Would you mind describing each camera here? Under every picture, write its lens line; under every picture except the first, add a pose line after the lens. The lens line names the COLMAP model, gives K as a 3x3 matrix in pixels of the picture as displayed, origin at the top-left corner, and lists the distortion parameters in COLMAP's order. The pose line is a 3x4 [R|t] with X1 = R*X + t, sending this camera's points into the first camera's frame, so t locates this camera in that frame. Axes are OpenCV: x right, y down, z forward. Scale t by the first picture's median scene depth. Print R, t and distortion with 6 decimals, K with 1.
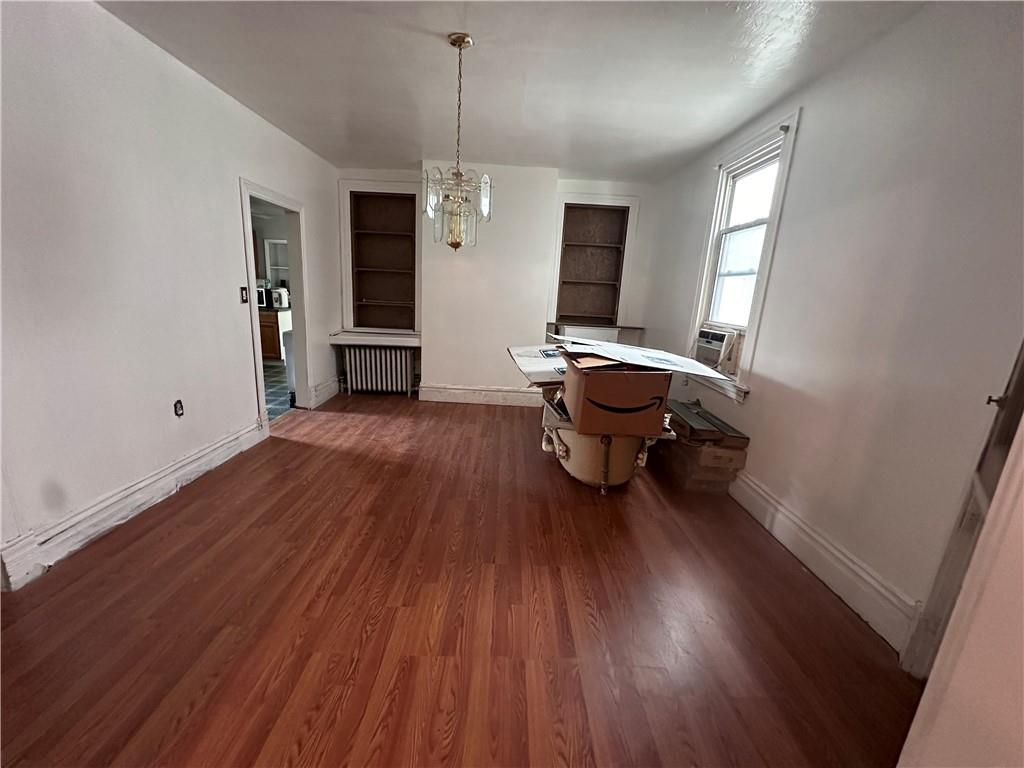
lens RADIAL K [[409.1, 0, 512.0], [0, 409.1, 384.0], [0, 0, 1]] dist [0.000907, 0.000046]
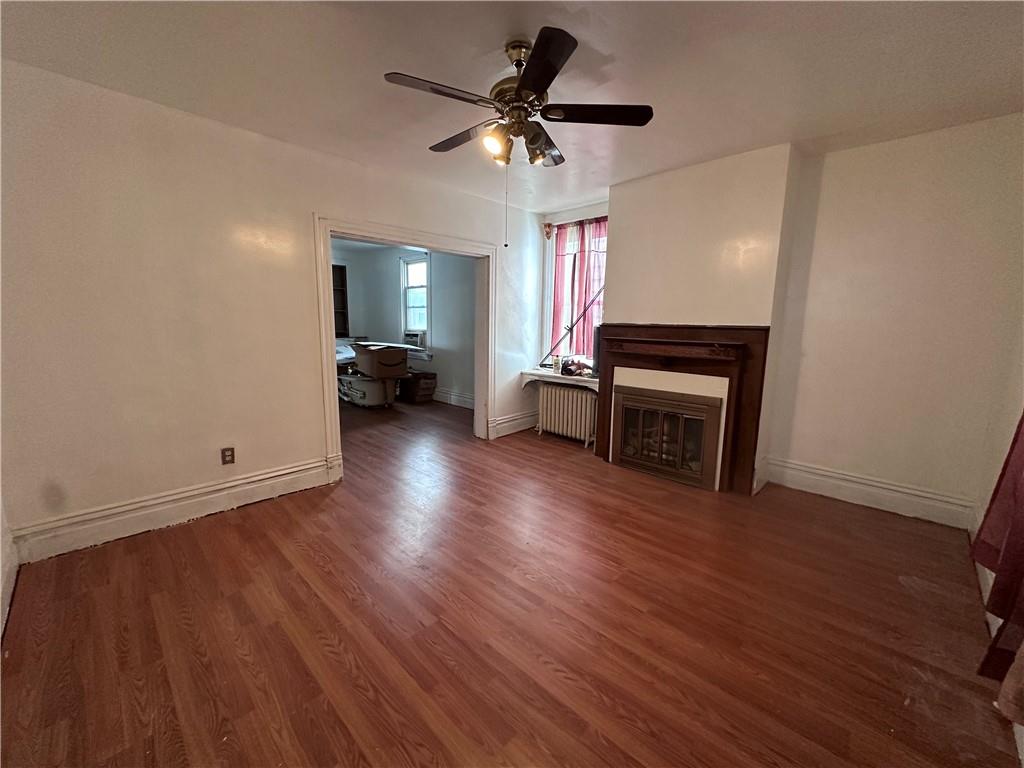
lens RADIAL K [[411.9, 0, 512.0], [0, 411.9, 384.0], [0, 0, 1]] dist [-0.082347, 0.000019]
pose [[0.709182, -0.152394, 0.688359, -0.771619], [0.188579, 0.981787, 0.023071, 0.214898], [-0.679337, 0.113448, 0.725004, -1.043766]]
